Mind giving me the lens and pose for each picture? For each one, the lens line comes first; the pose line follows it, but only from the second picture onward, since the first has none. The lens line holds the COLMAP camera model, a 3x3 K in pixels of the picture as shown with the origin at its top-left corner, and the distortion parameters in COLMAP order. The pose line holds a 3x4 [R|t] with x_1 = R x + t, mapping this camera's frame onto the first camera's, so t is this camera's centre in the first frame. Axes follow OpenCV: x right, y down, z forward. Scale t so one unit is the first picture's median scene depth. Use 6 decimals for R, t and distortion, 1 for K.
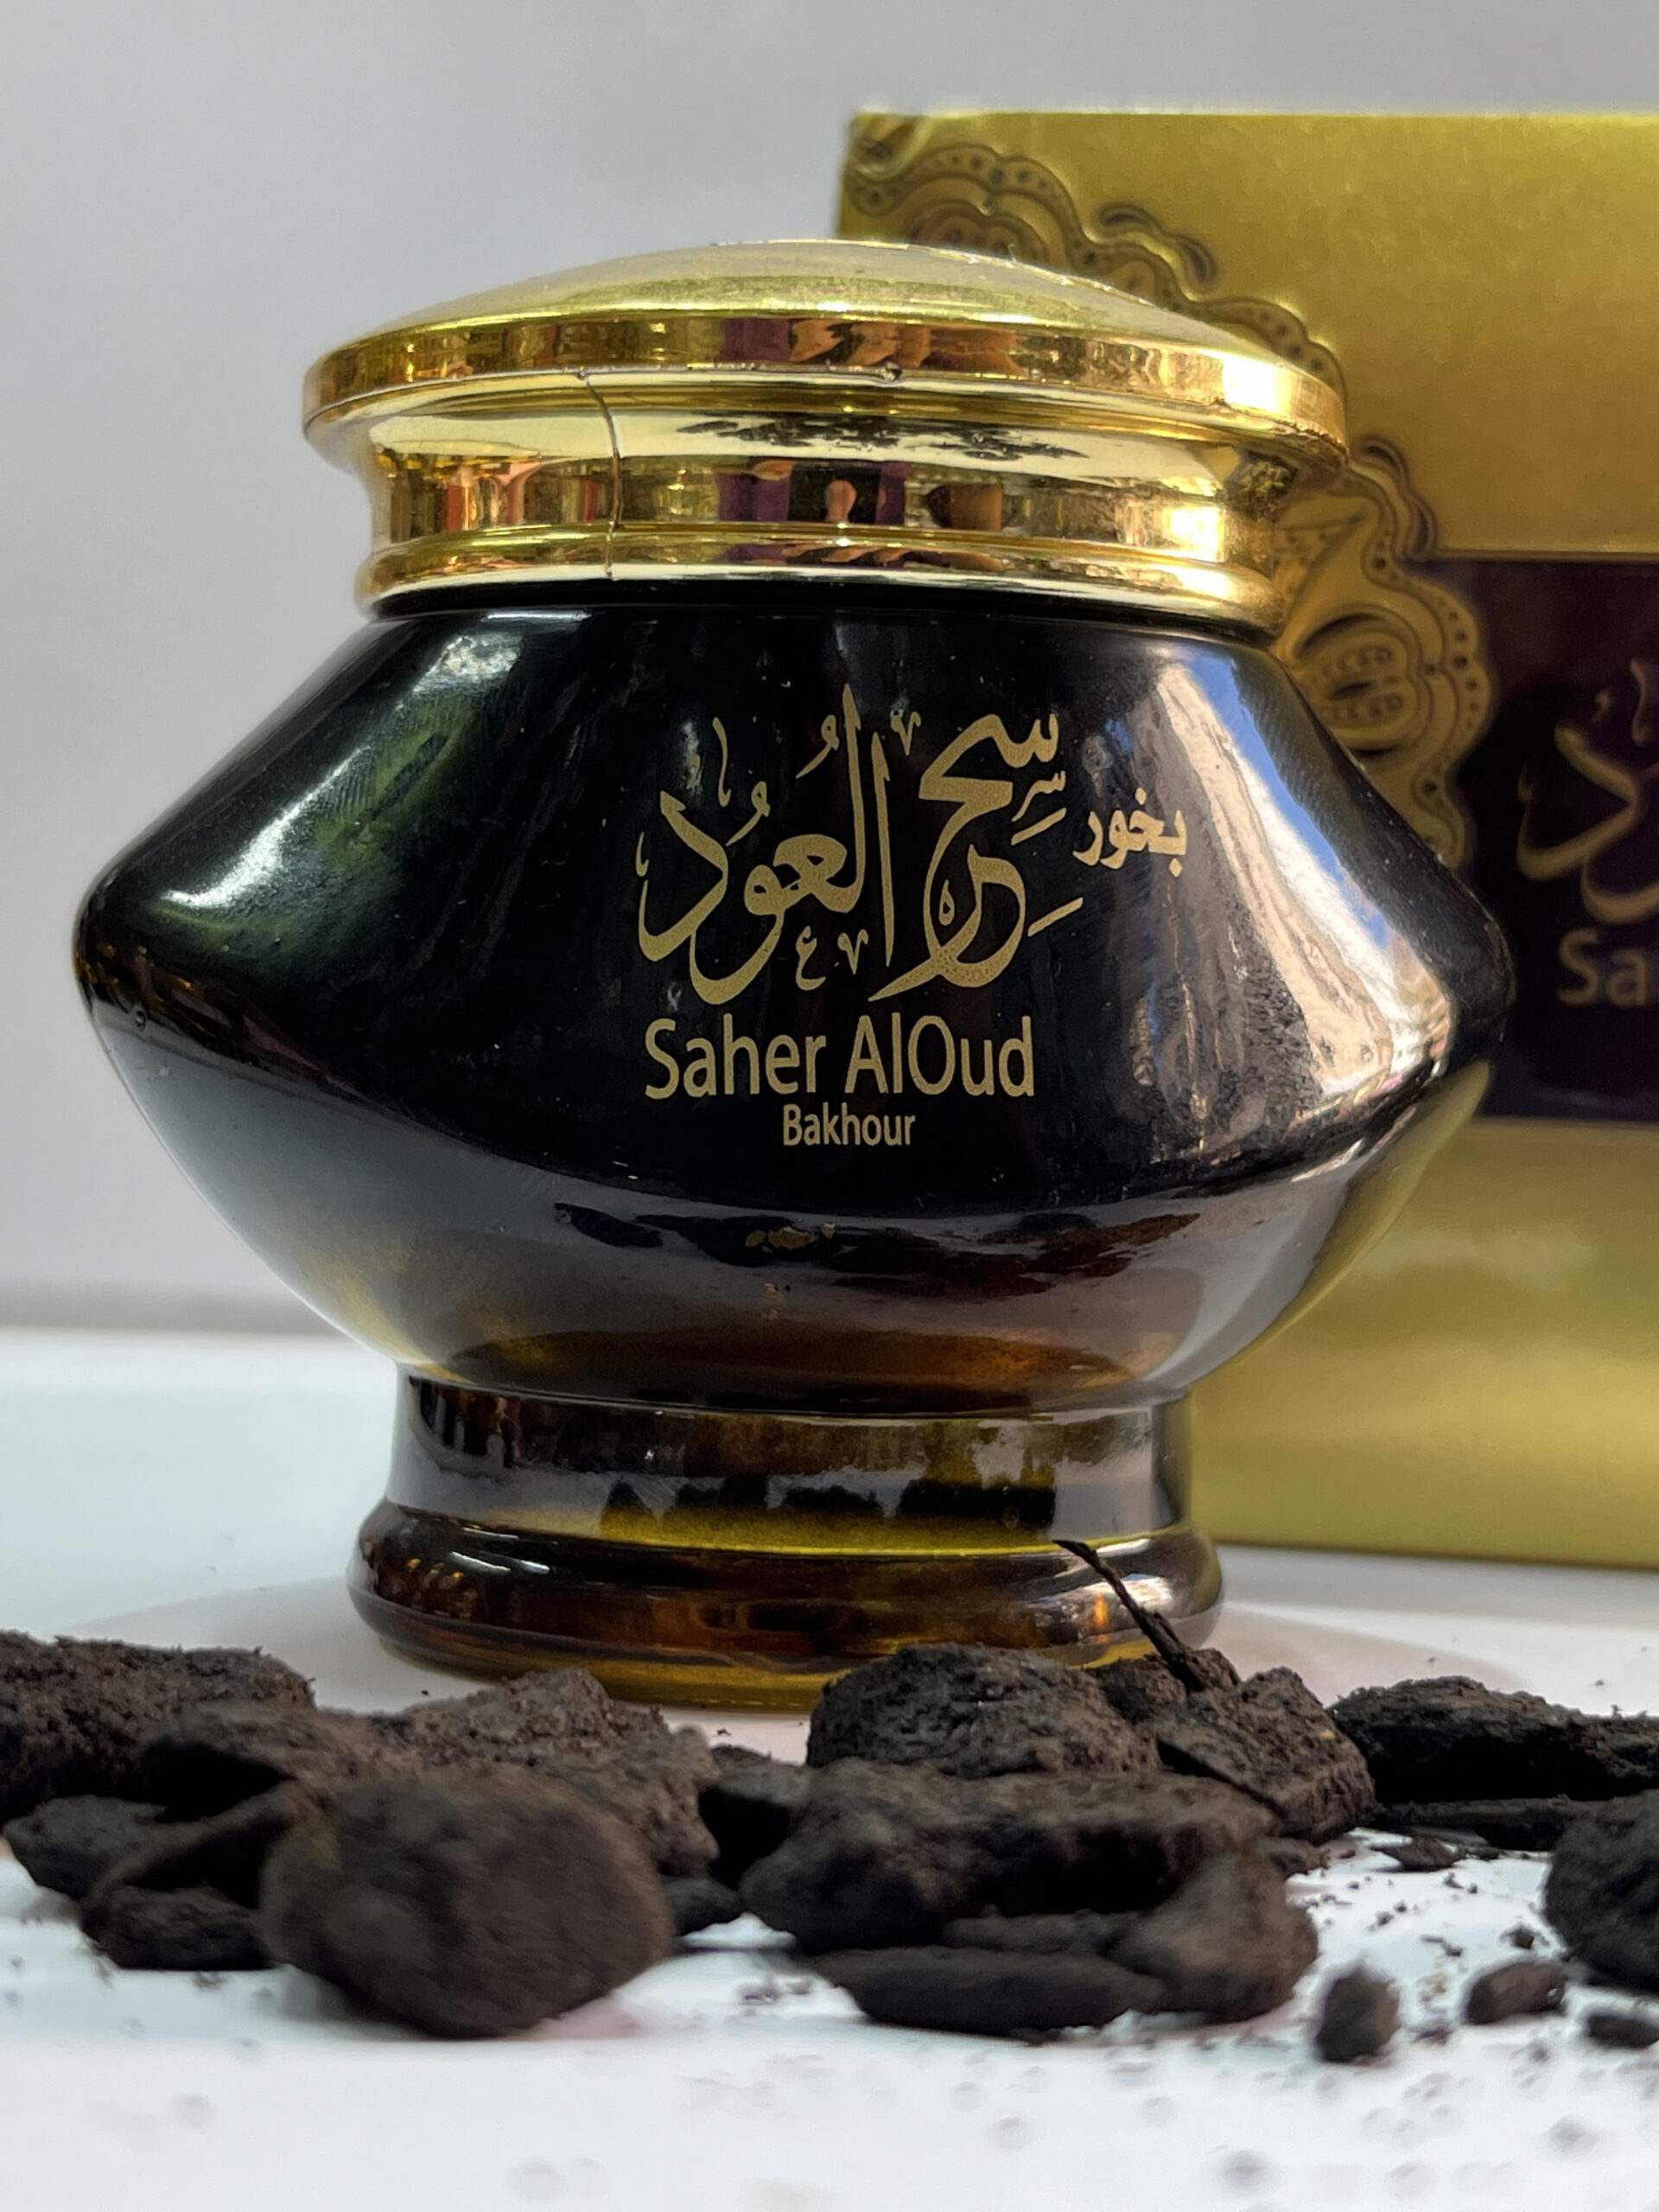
lens RADIAL K [[3341.3, 0, 749.2], [0, 3341.3, 1082.5], [0, 0, 1]] dist [0.019993, 0.000000]
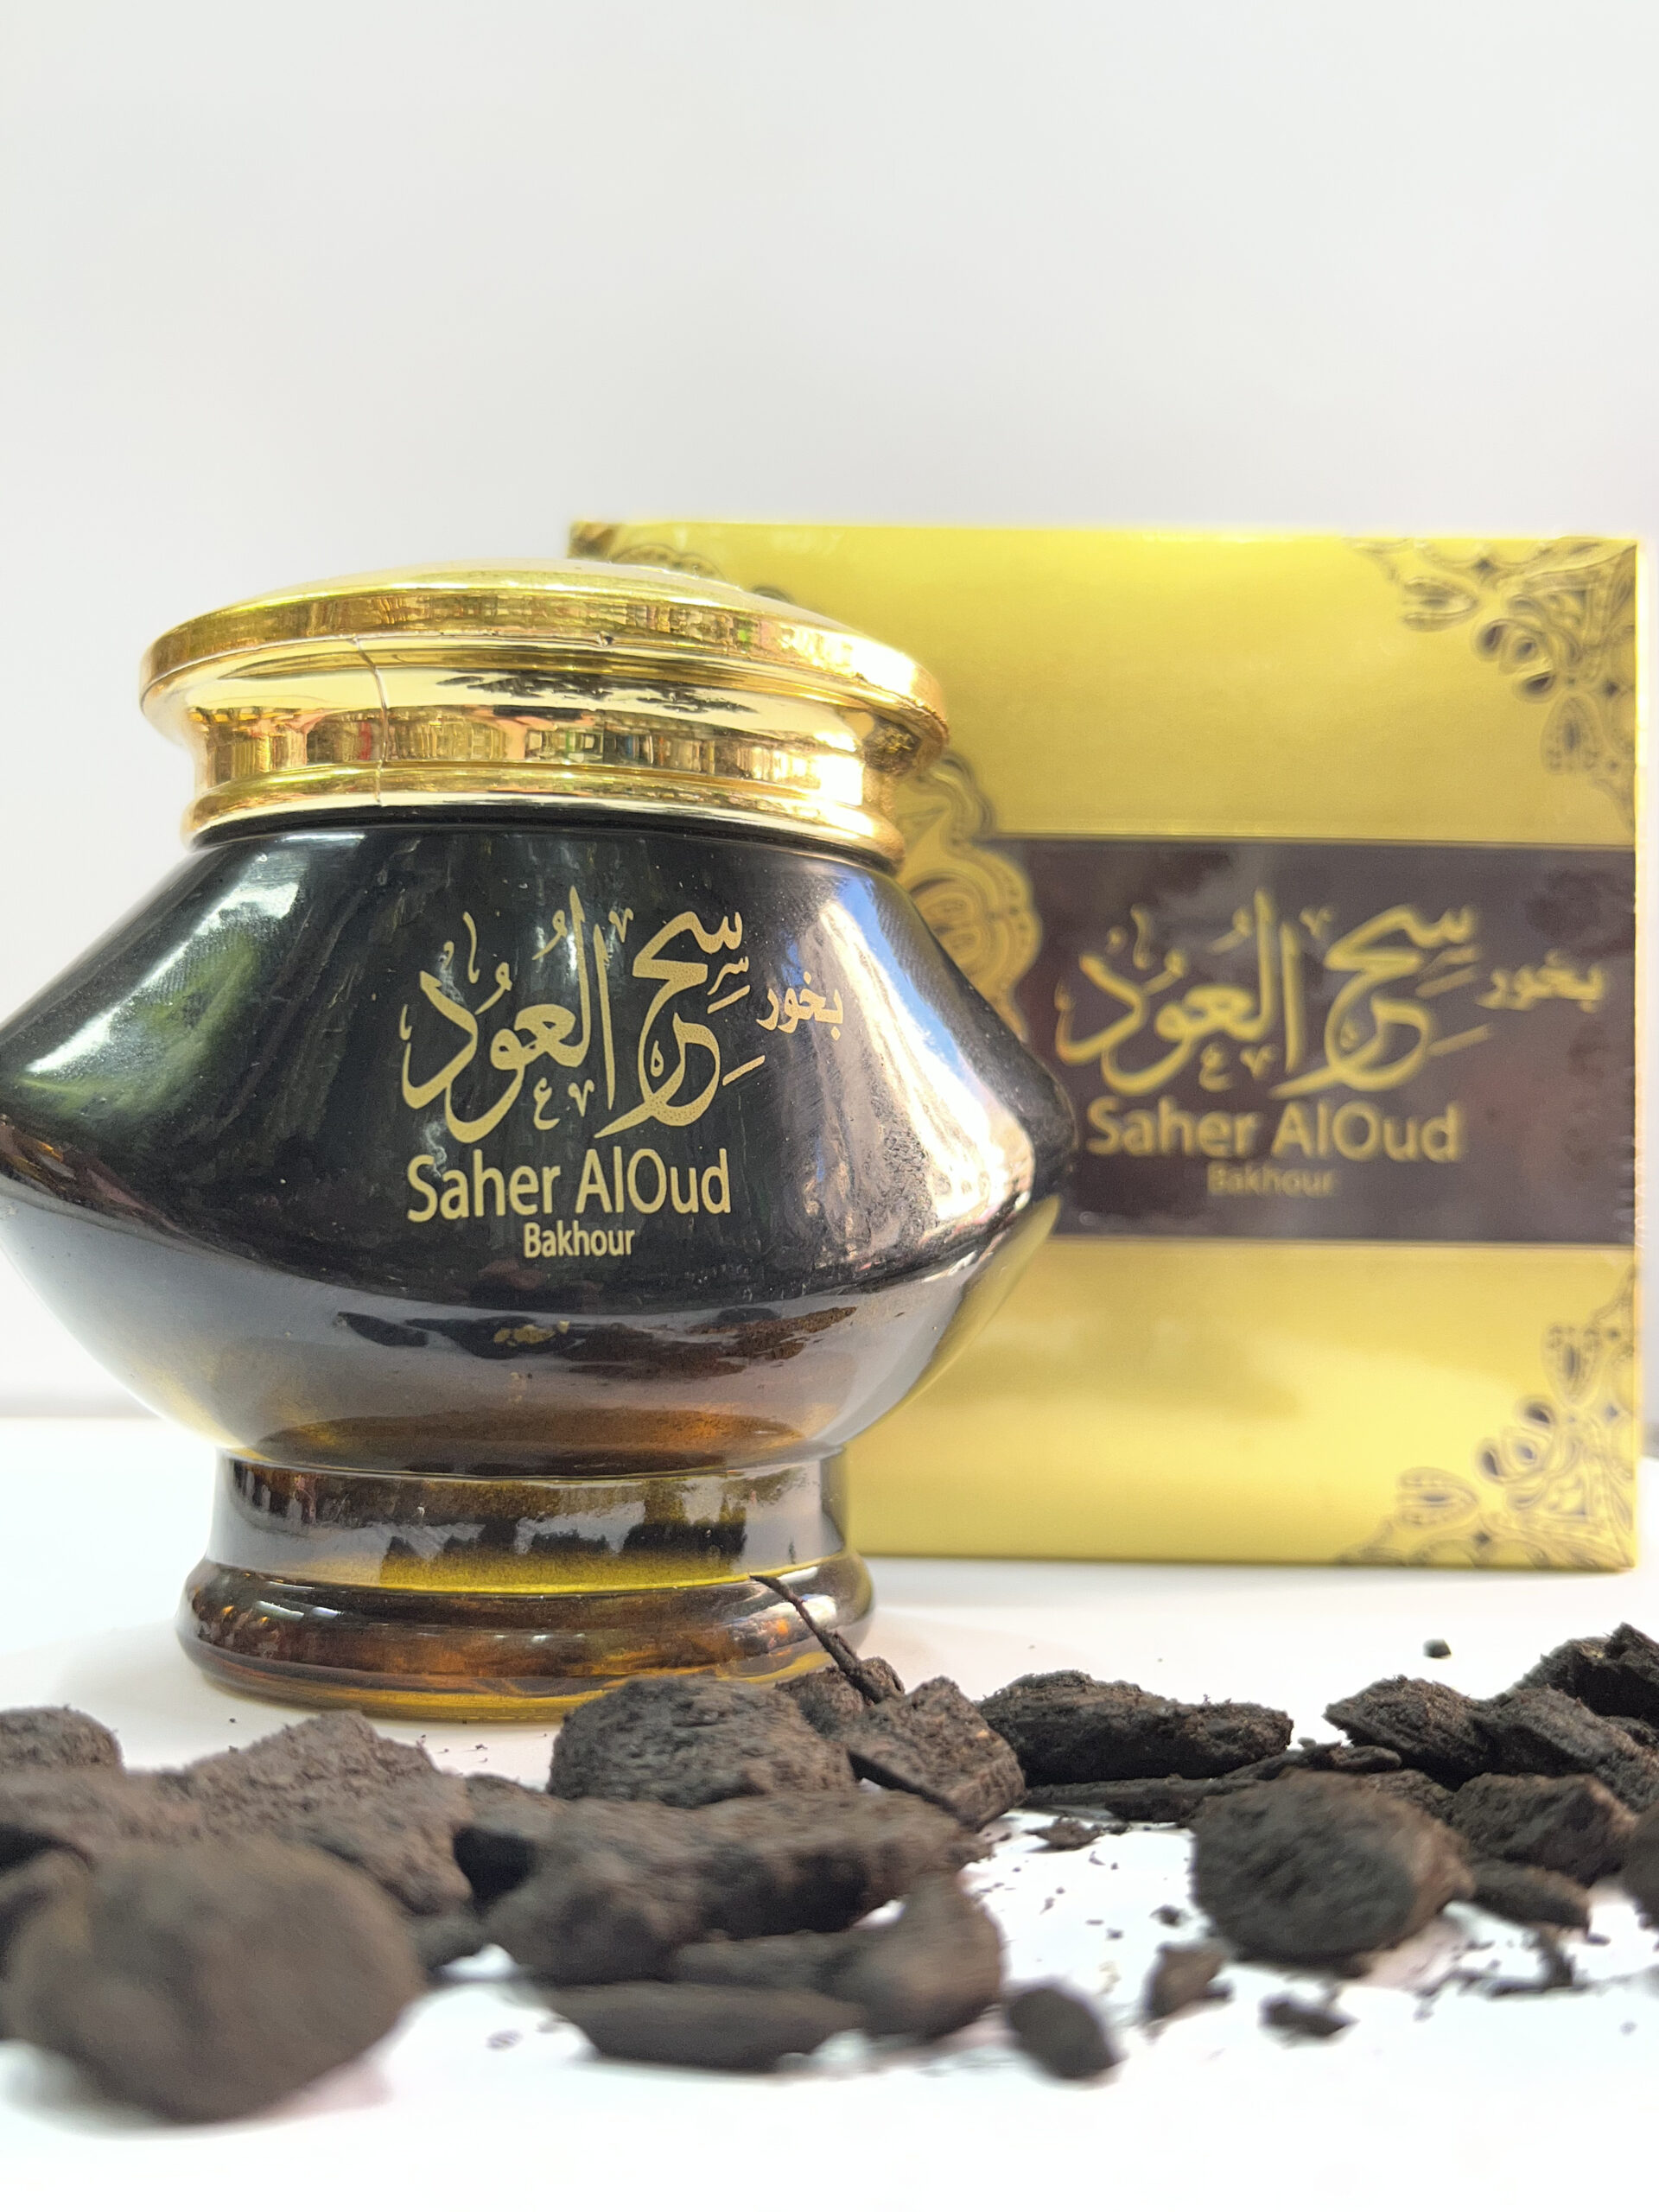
lens RADIAL K [[2016.6, 0, 816.7], [0, 2016.6, 1095.8], [0, 0, 1]] dist [0.027804, -0.073370]
pose [[0.988816, -0.009627, 0.148830, 0.006301], [0.020853, 0.997036, -0.074052, 0.016589], [-0.147676, 0.076327, 0.986086, 0.254300]]
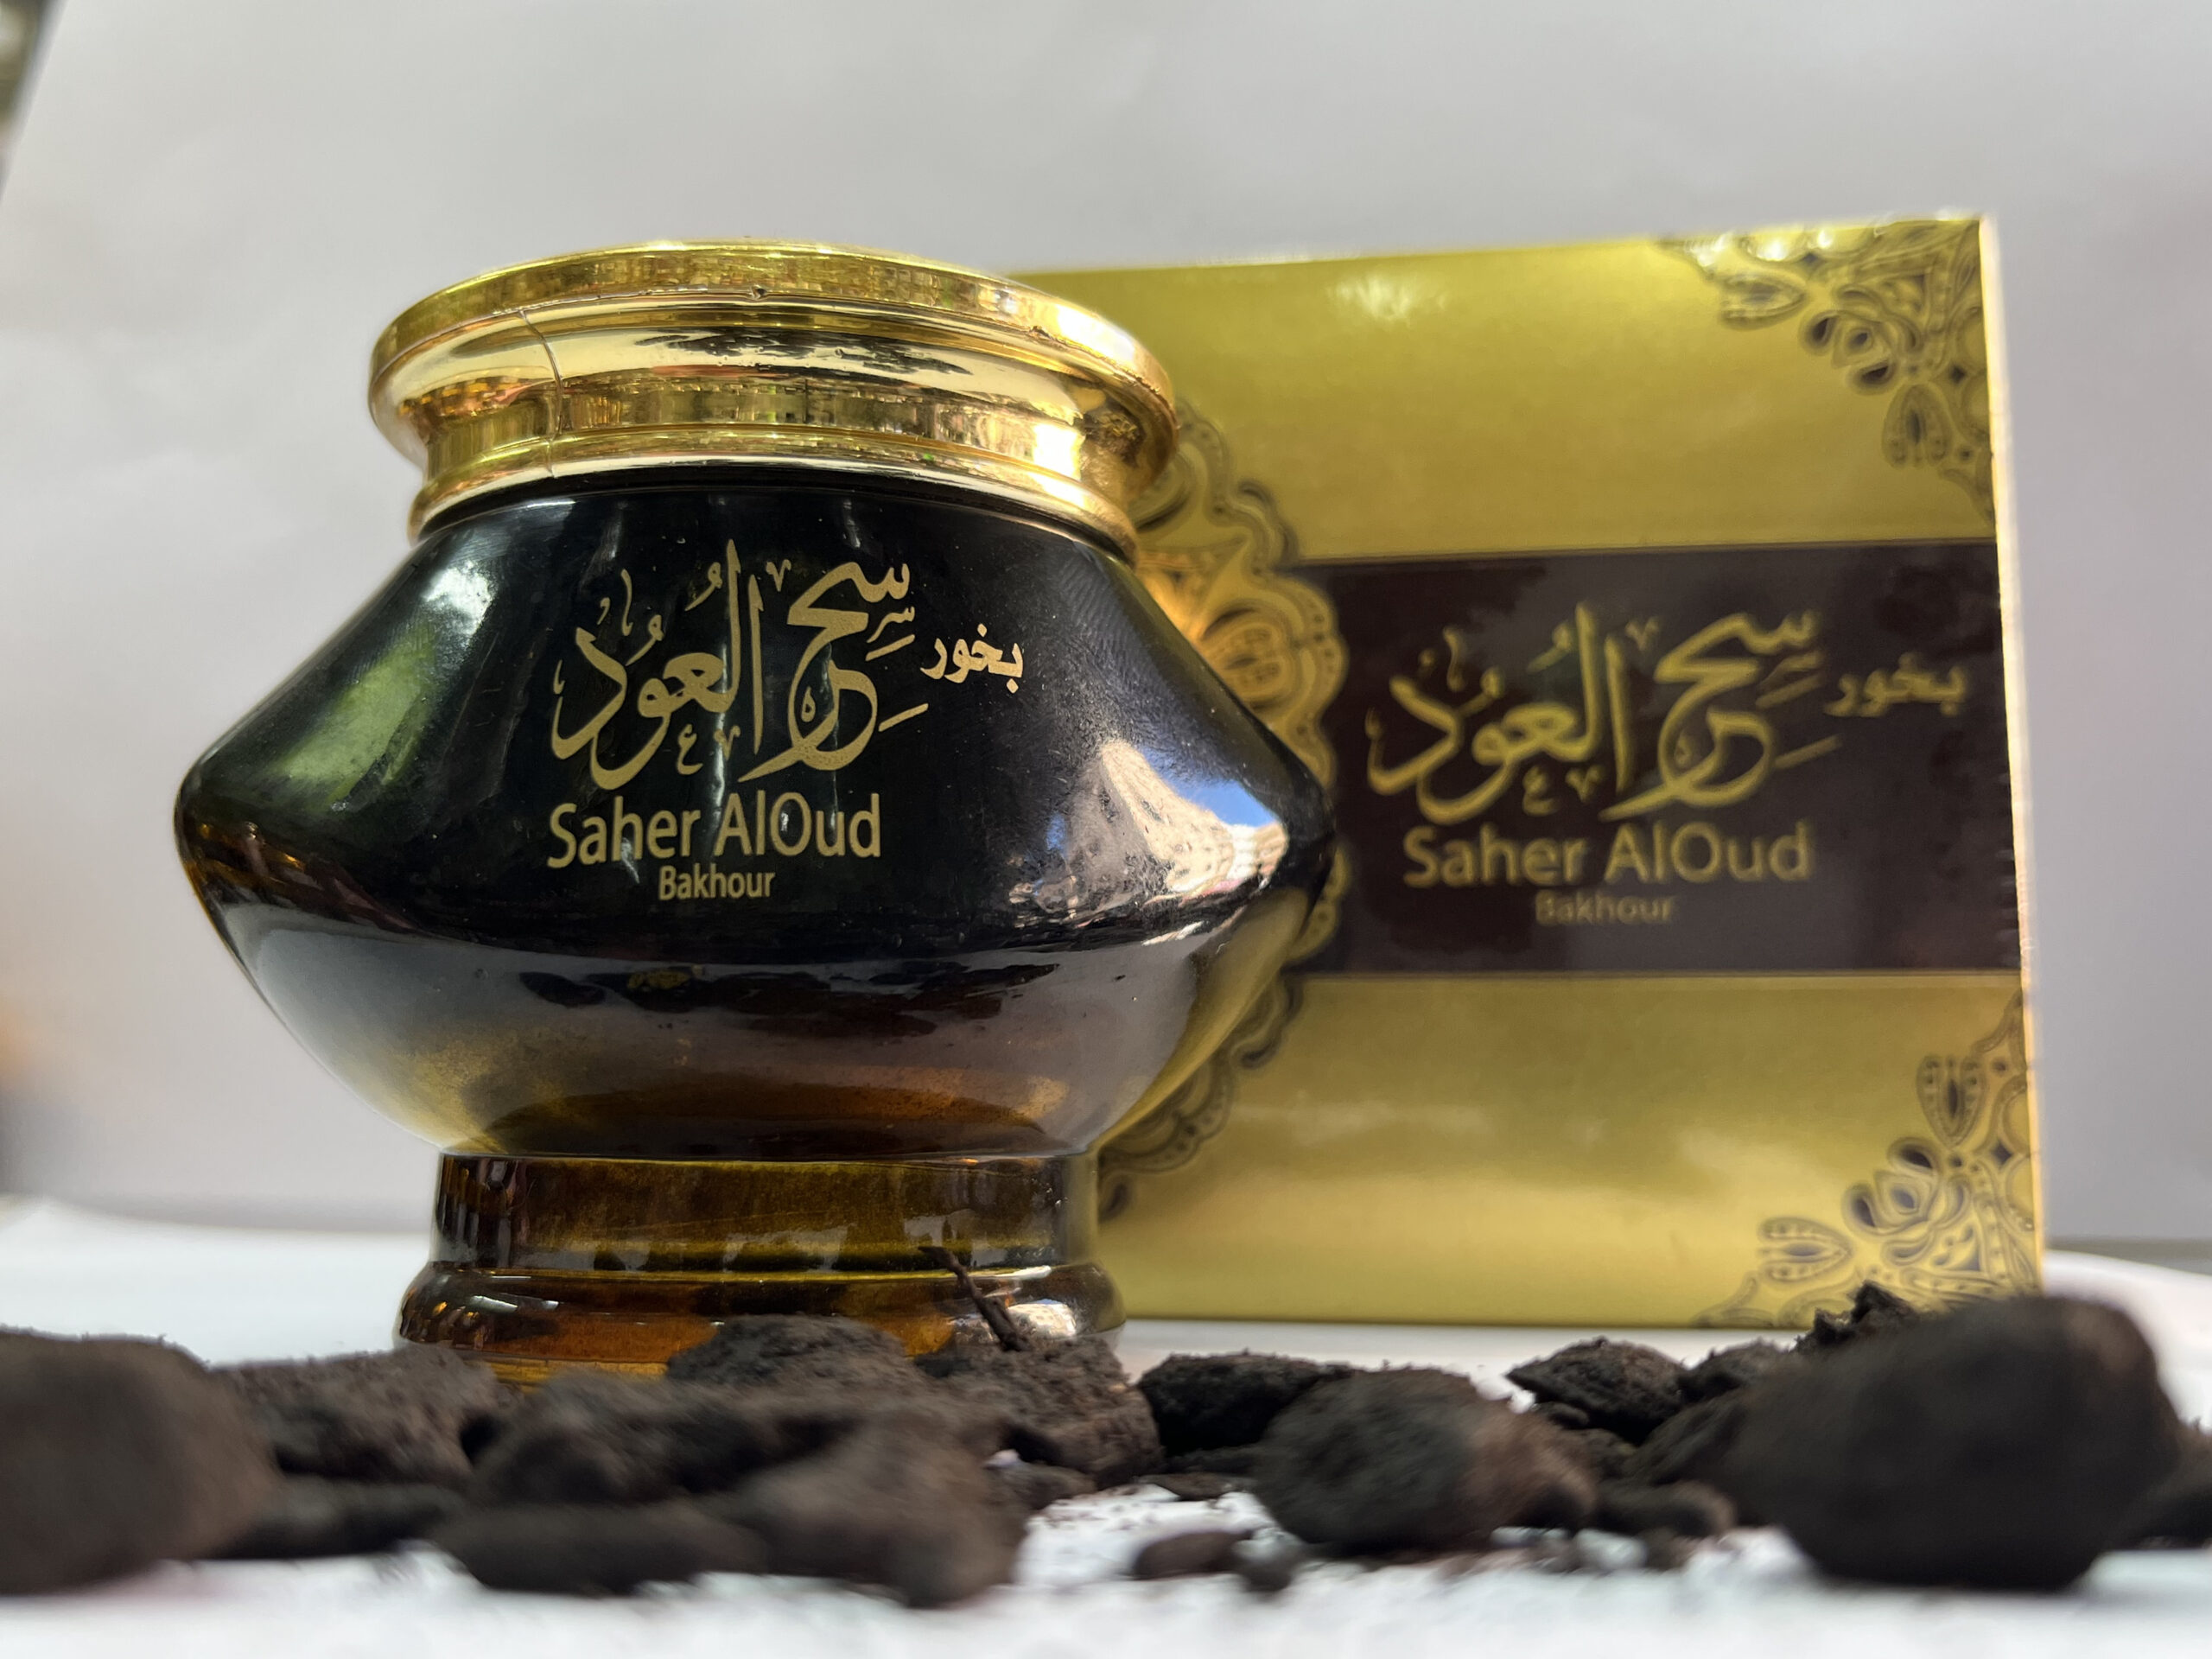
lens RADIAL K [[2016.6, 0, 1107.3], [0, 2016.6, 849.1], [0, 0, 1]] dist [0.027804, -0.073370]
pose [[0.999396, -0.032624, 0.011952, 0.156623], [0.034144, 0.985866, -0.164021, 0.120776], [-0.006432, 0.164330, 0.986384, 0.290111]]
